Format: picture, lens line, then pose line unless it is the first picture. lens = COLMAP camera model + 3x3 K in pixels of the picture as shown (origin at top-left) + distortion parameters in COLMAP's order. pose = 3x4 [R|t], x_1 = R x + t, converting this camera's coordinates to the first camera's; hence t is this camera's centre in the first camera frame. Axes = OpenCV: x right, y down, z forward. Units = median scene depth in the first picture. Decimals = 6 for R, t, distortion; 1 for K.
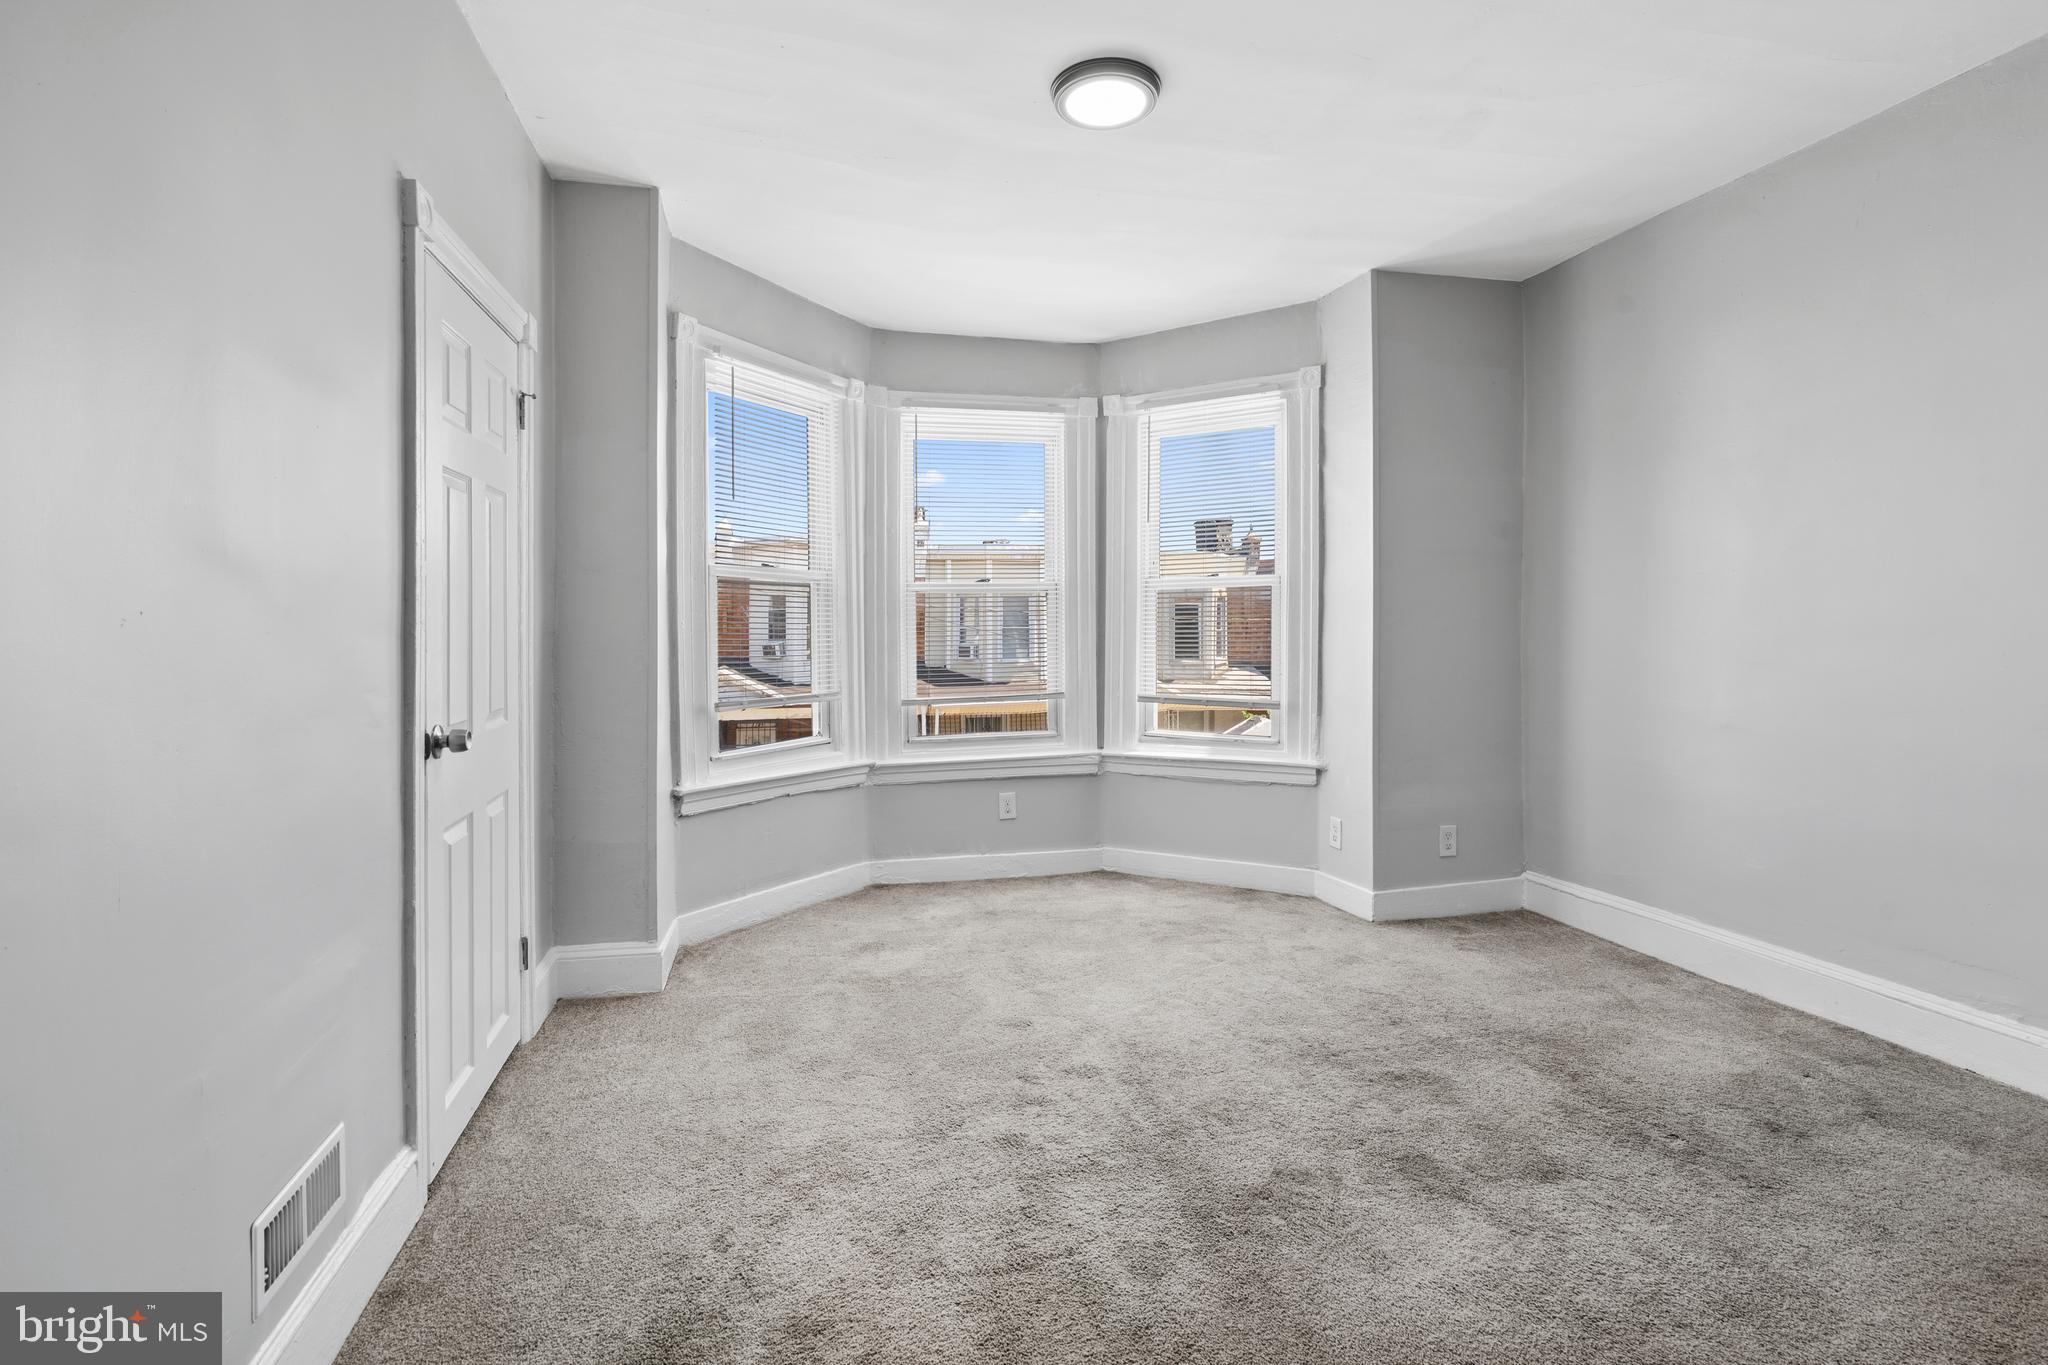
lens RADIAL K [[970.6, 0, 1041.6], [0, 970.6, 616.8], [0, 0, 1]] dist [-0.017891, 0.000305]
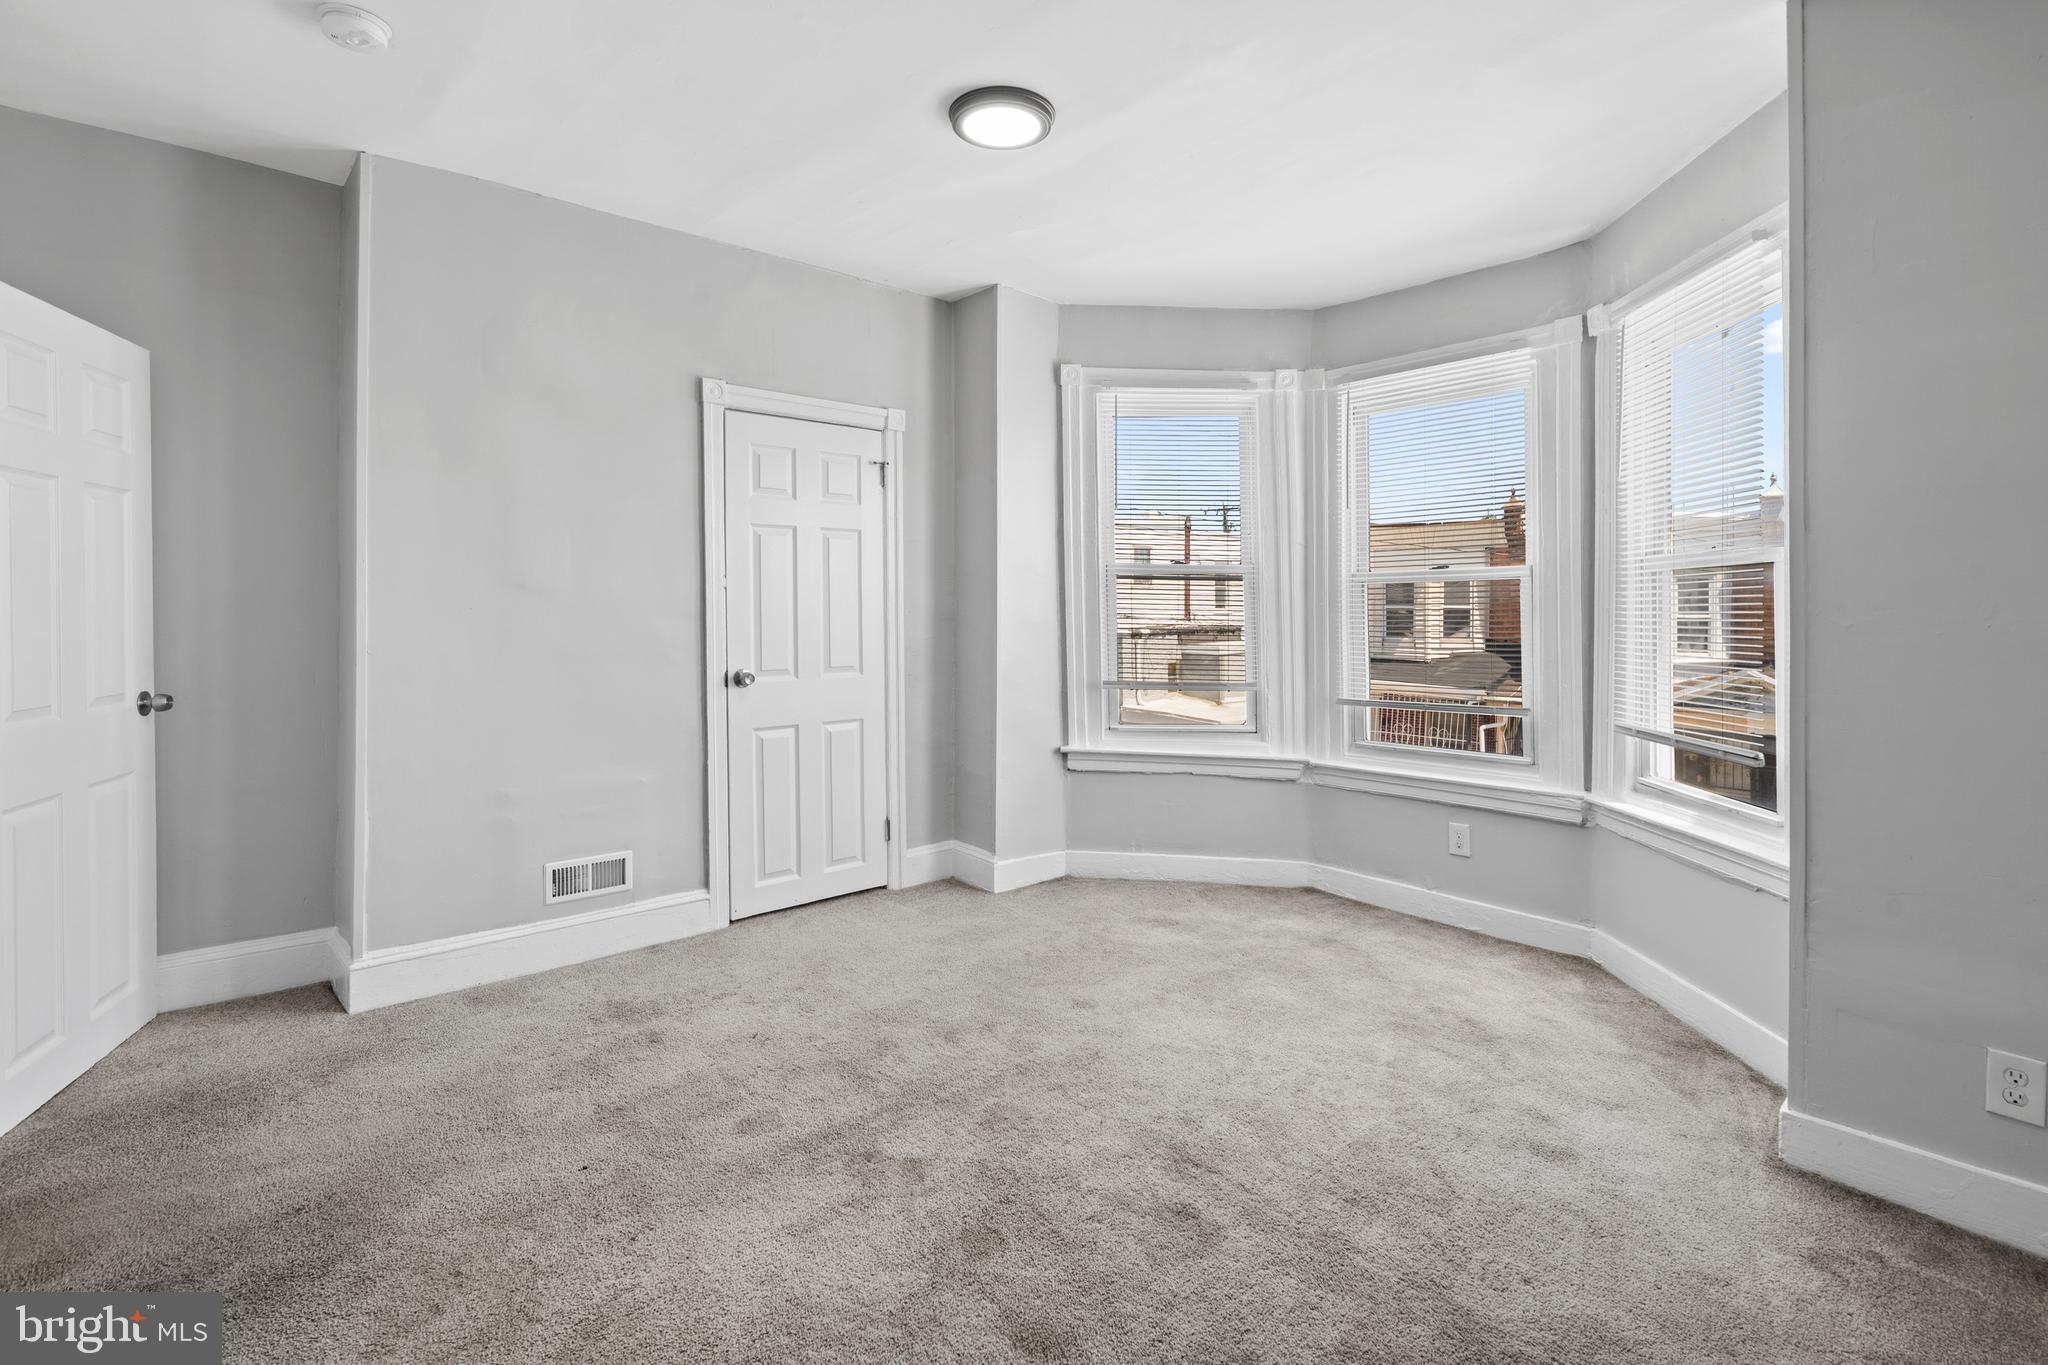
lens RADIAL K [[982.8, 0, 988.1], [0, 982.8, 591.7], [0, 0, 1]] dist [-0.002366, 0.000072]
pose [[0.425544, -0.007280, -0.904908, 0.693141], [-0.001139, 0.999963, -0.008581, -0.010235], [0.904937, 0.004682, 0.425520, 0.353979]]
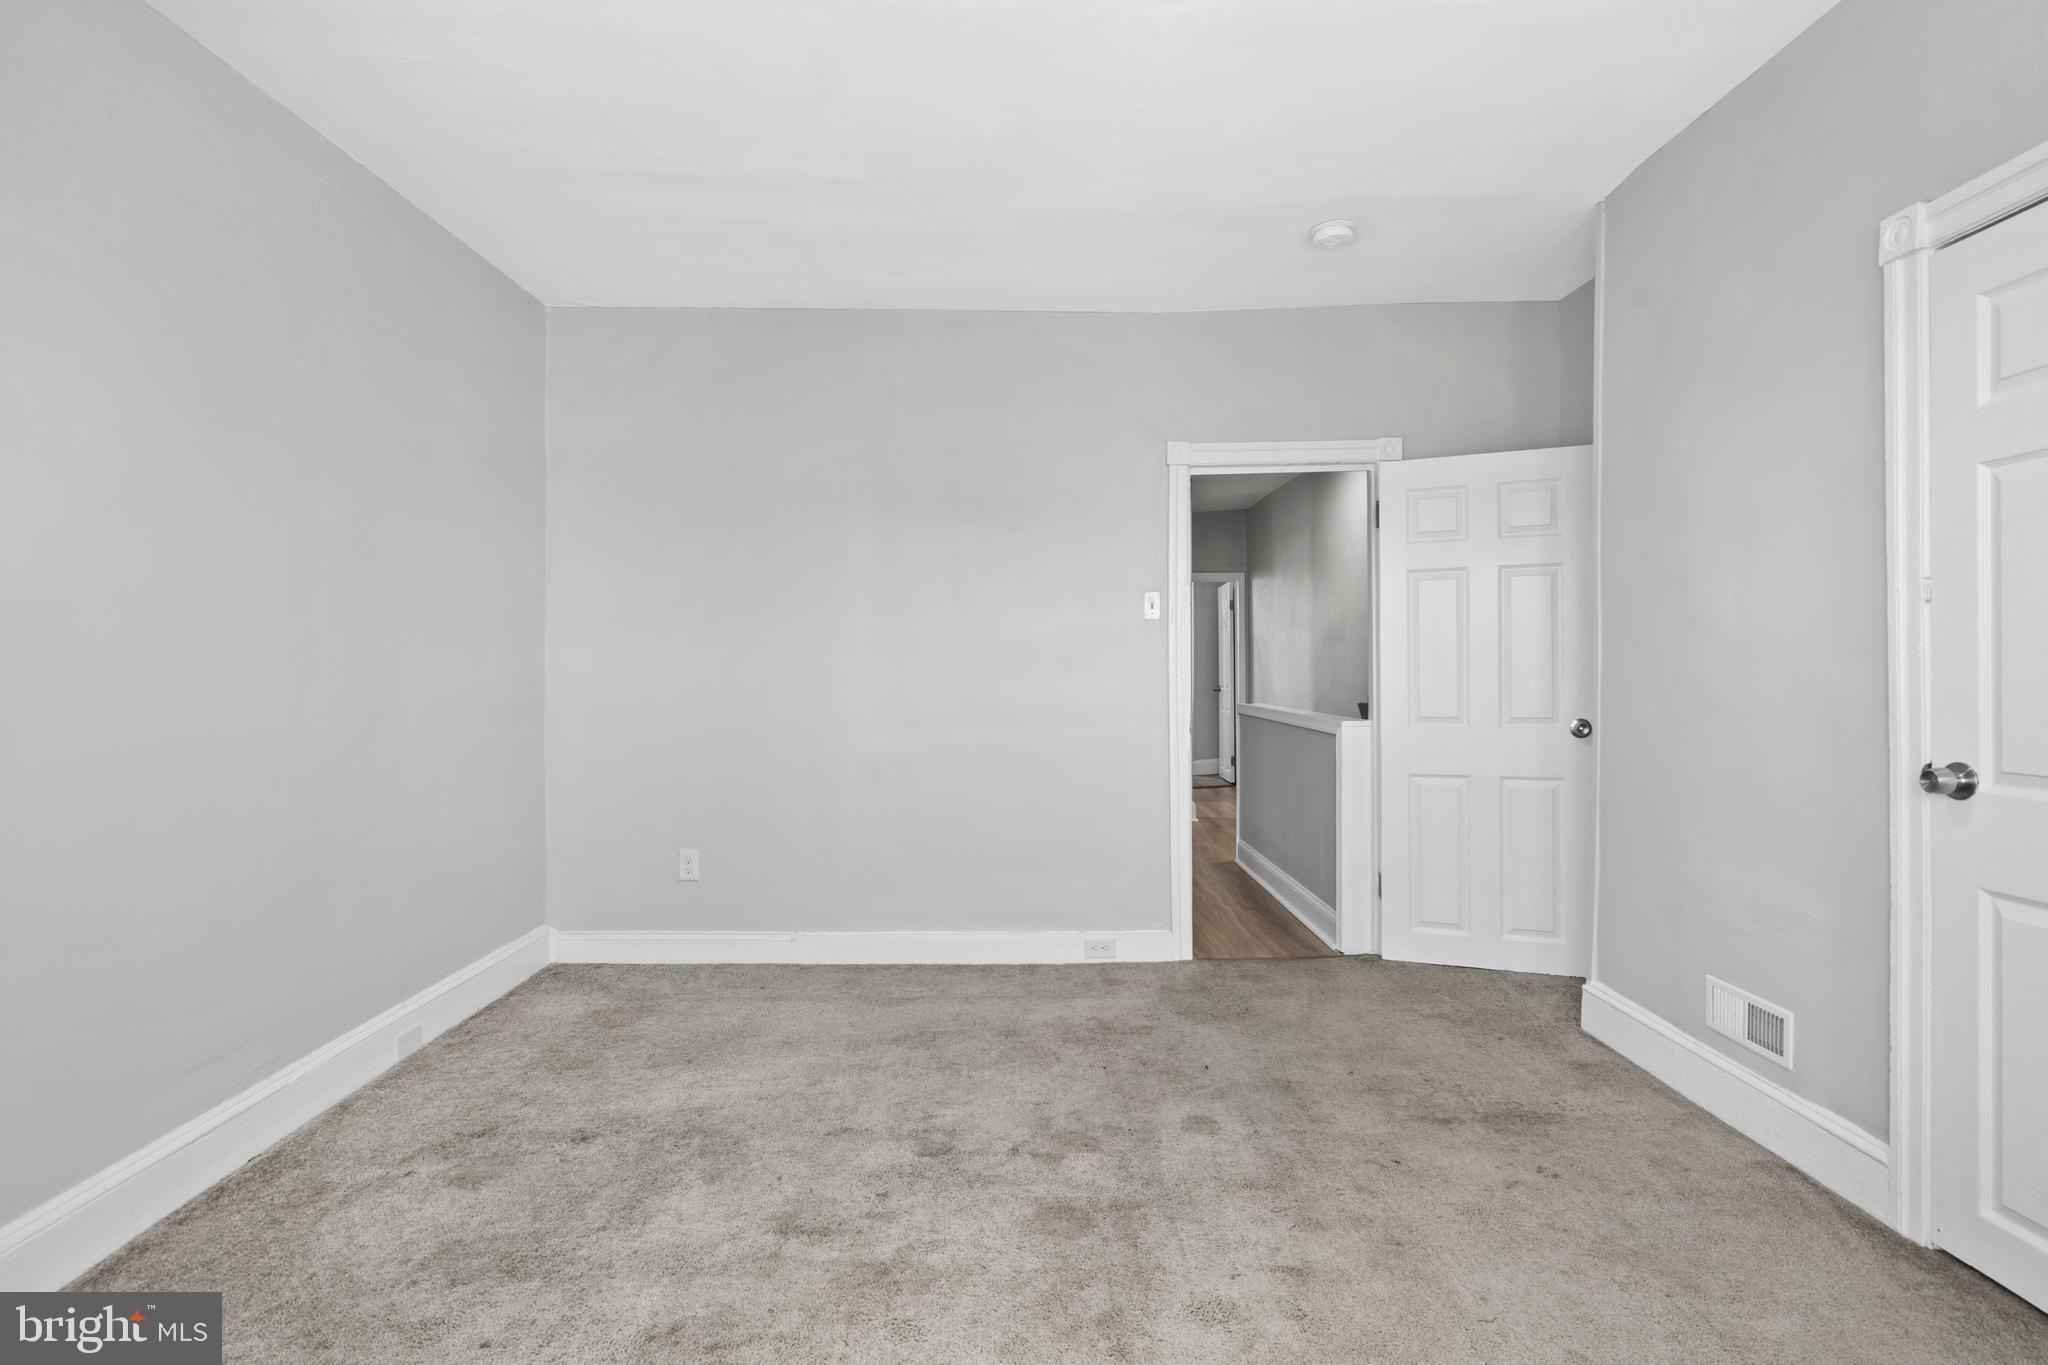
lens RADIAL K [[991.2, 0, 1024.0], [0, 991.2, 682.5], [0, 0, 1]] dist [-0.001273, 0.000256]
pose [[-0.959509, 0.013888, 0.281337, -0.026128], [0.016744, 0.999830, 0.007748, 0.008727], [-0.281181, 0.012145, -0.959578, 1.189765]]
